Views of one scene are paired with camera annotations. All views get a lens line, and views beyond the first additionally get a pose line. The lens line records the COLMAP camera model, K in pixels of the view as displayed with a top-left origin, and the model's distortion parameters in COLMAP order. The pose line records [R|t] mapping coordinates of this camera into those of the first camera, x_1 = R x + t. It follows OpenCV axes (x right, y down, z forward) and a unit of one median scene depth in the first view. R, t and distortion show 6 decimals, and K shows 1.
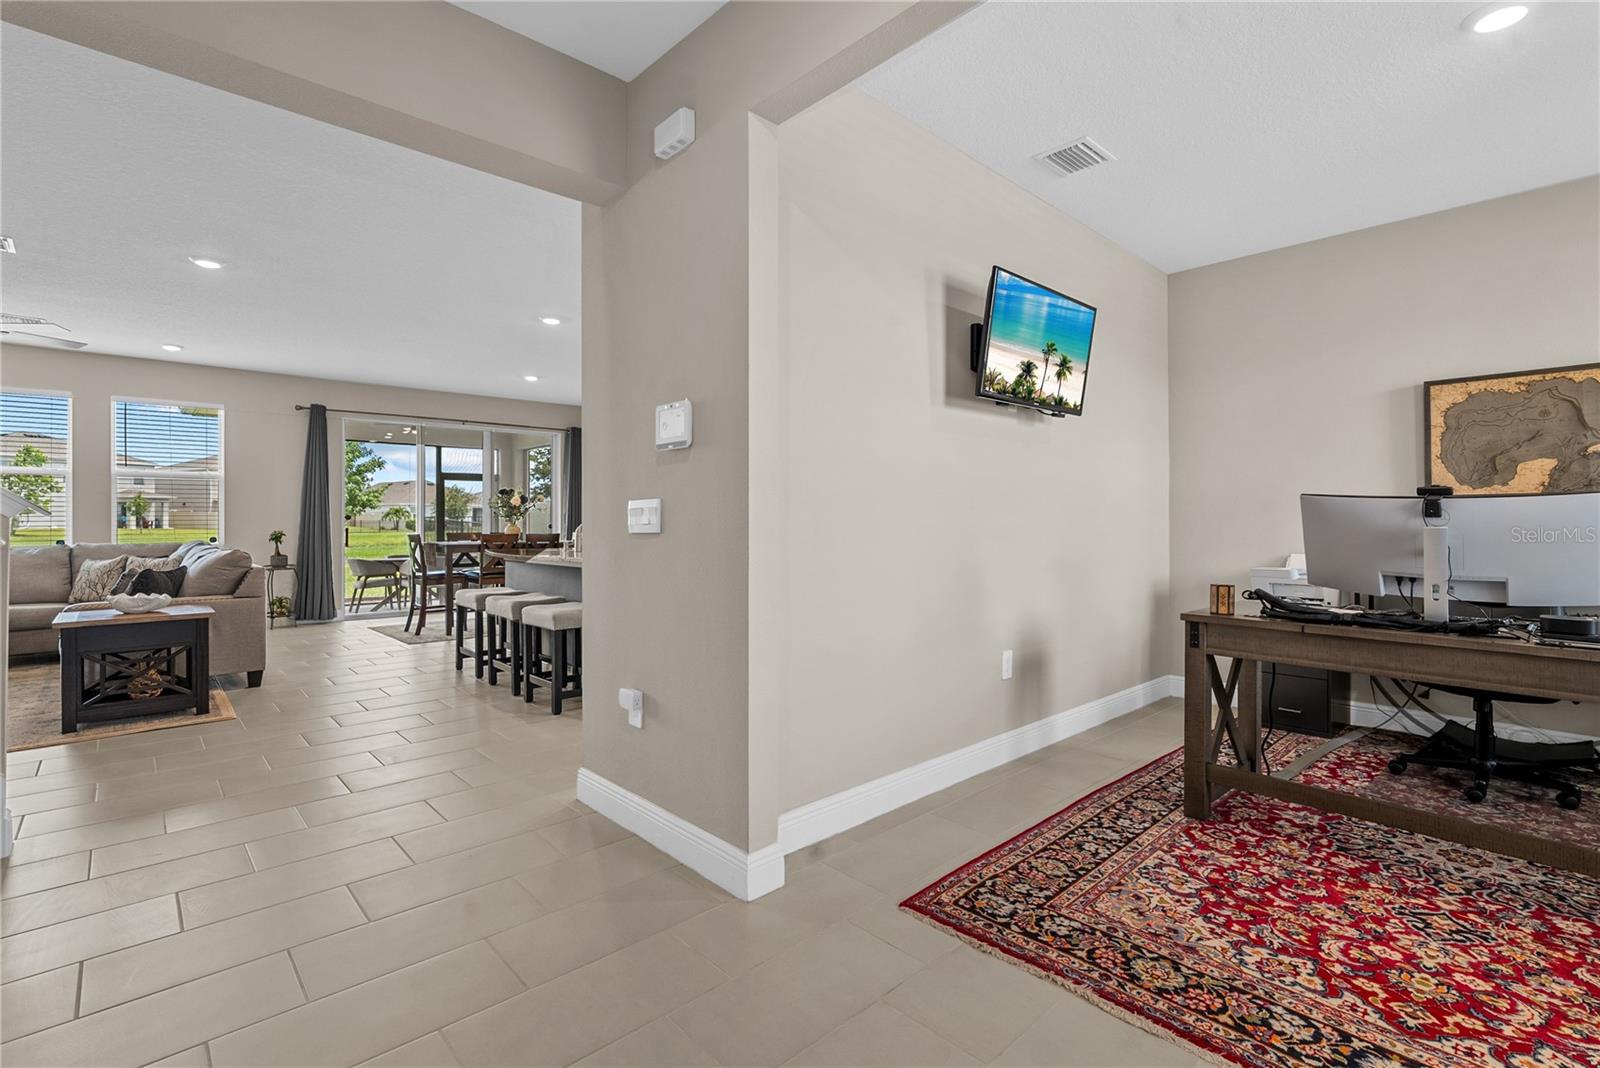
lens RADIAL K [[742.2, 0, 797.7], [0, 742.2, 521.3], [0, 0, 1]] dist [-0.000530, 0.001867]
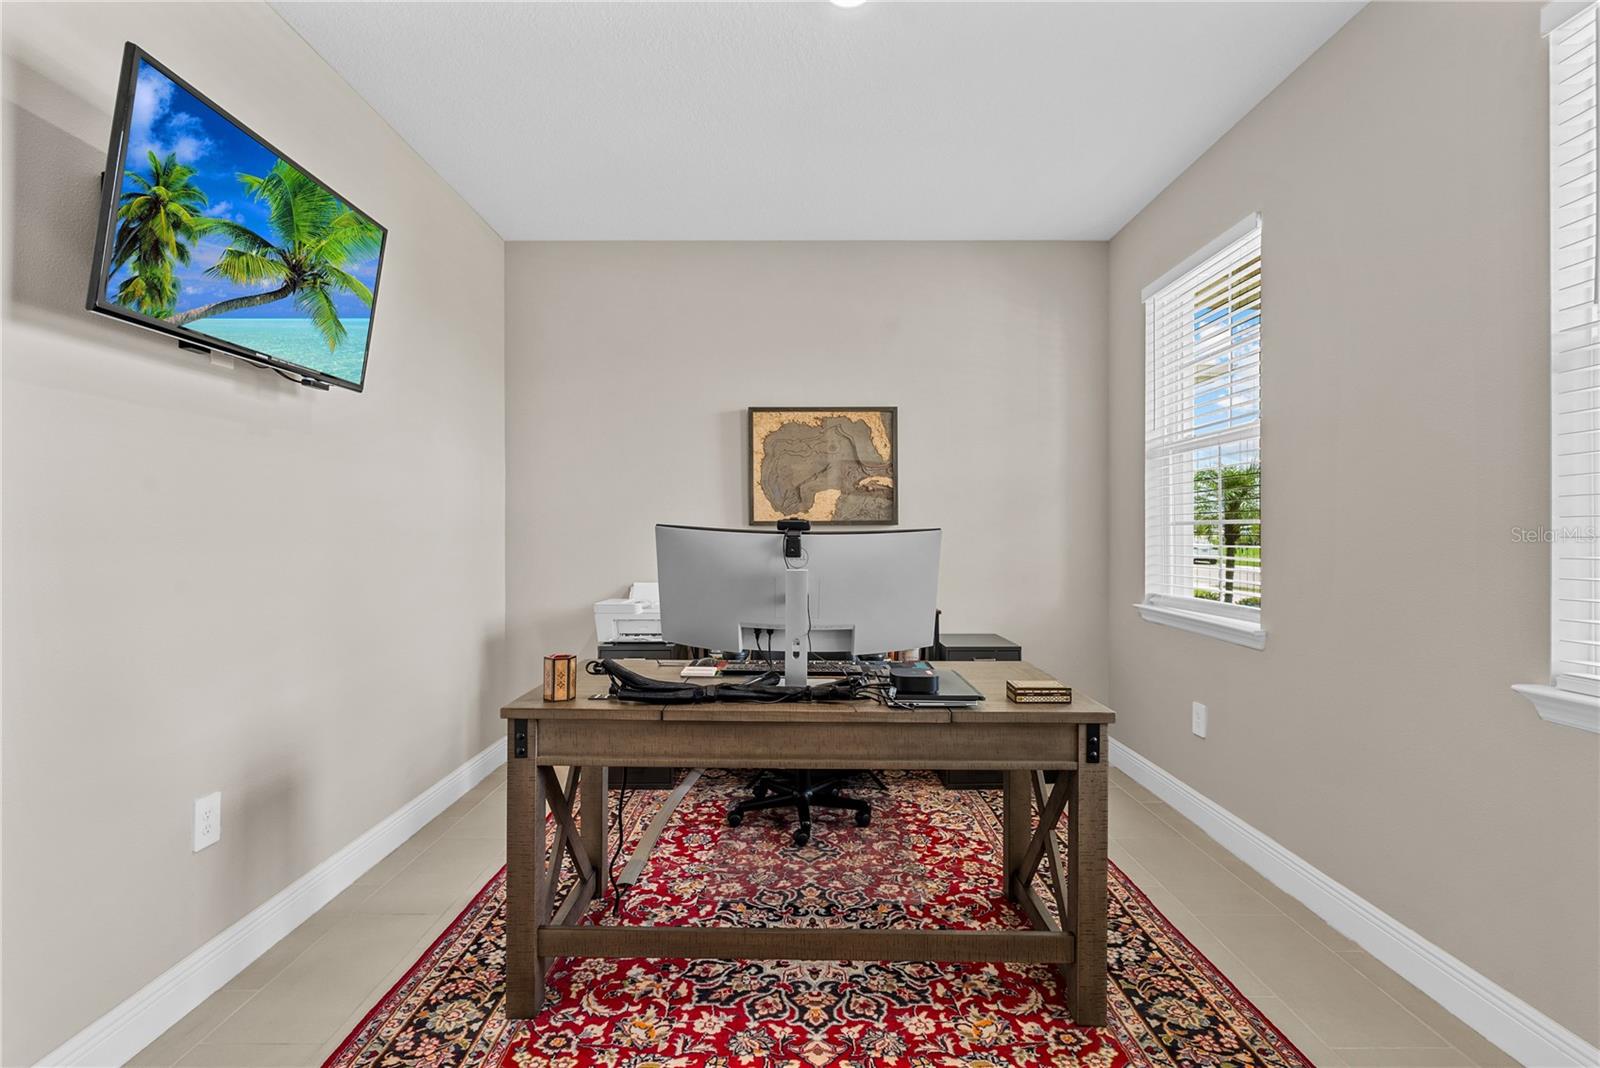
lens RADIAL K [[729.2, 0, 795.4], [0, 729.2, 530.1], [0, 0, 1]] dist [-0.004021, 0.000132]
pose [[0.681931, 0.000848, 0.731416, 0.229965], [-0.000930, 1.000000, -0.000292, -0.030264], [-0.731416, -0.000481, 0.681931, 0.385841]]
